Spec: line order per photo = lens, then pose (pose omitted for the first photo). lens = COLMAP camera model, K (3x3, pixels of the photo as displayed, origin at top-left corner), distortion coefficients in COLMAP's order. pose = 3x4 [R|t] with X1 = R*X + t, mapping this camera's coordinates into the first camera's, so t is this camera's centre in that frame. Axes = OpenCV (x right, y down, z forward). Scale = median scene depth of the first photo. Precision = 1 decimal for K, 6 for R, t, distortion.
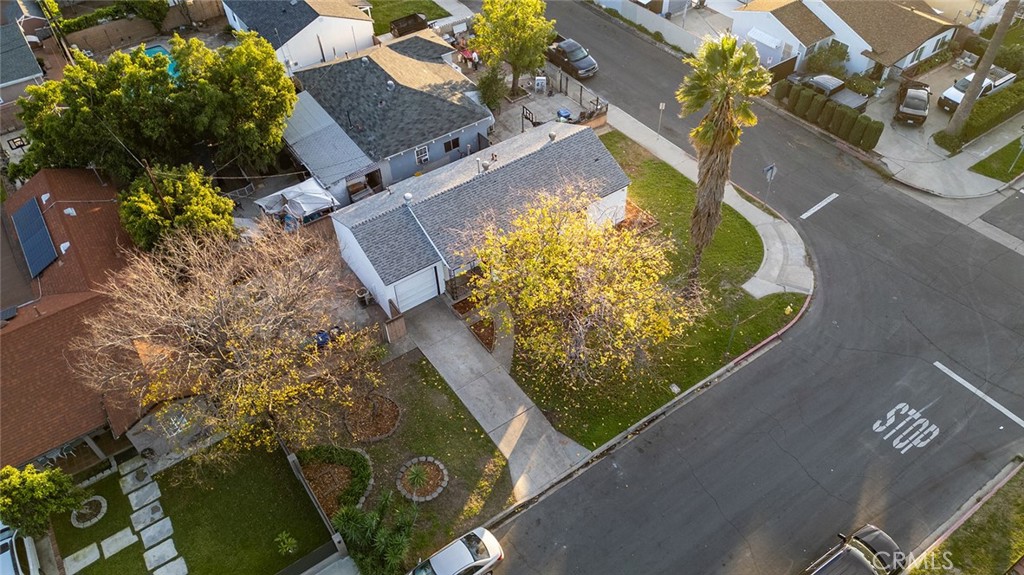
lens RADIAL K [[729.0, 0, 512.0], [0, 729.0, 287.5], [0, 0, 1]] dist [0.042832, -0.005928]
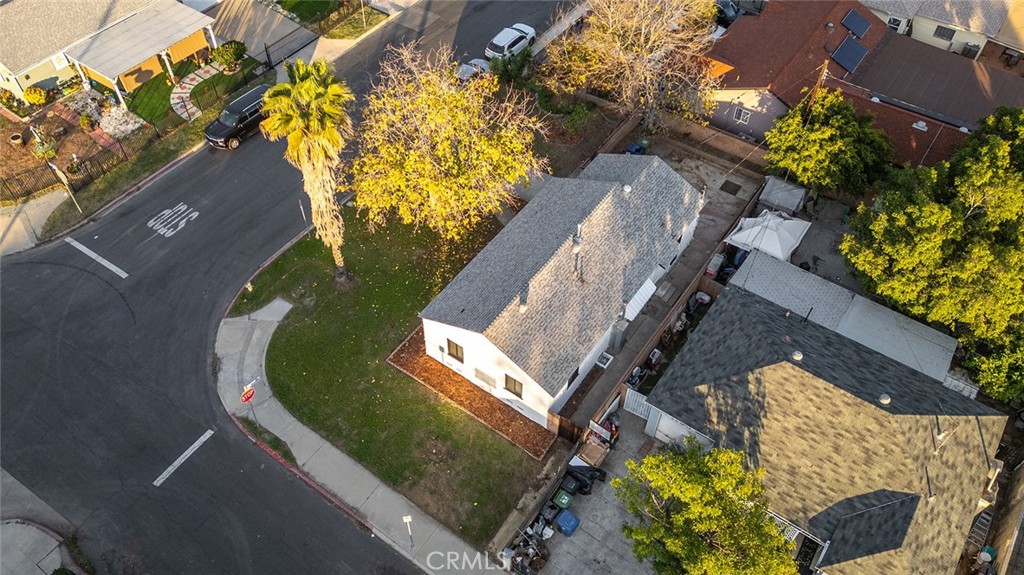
lens RADIAL K [[765.0, 0, 512.0], [0, 765.0, 287.5], [0, 0, 1]] dist [0.028065, -0.002033]
pose [[-0.936681, 0.288529, -0.198443, 0.220115], [-0.229043, -0.076125, 0.970435, -0.989518], [0.264892, 0.954440, 0.137391, 0.853994]]
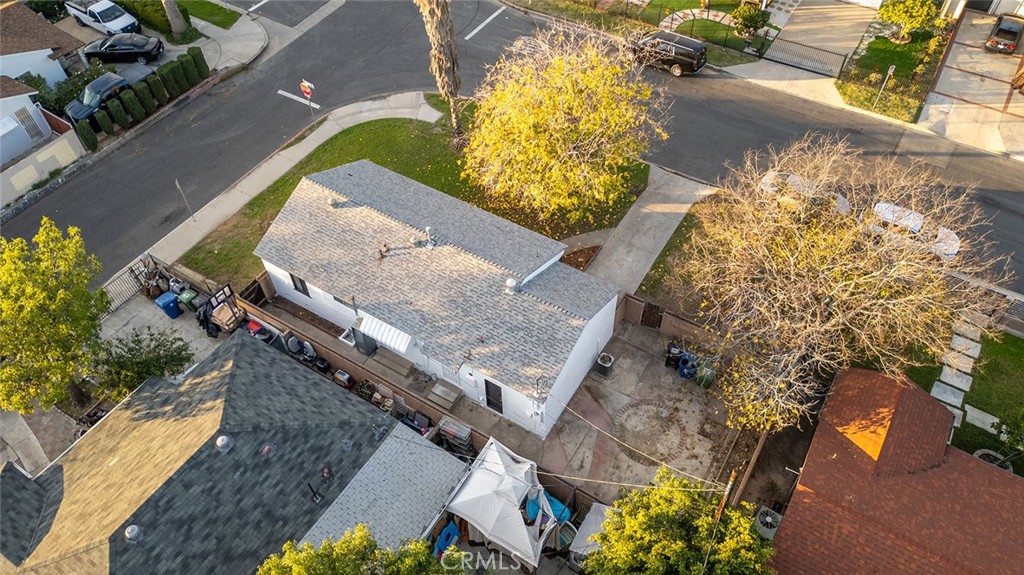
lens RADIAL K [[729.0, 0, 512.0], [0, 729.0, 287.5], [0, 0, 1]] dist [0.042832, -0.005928]
pose [[-0.399194, -0.669138, 0.626816, -0.567652], [0.676790, 0.246160, 0.693801, -0.593982], [-0.618546, 0.701184, 0.354600, 0.658768]]
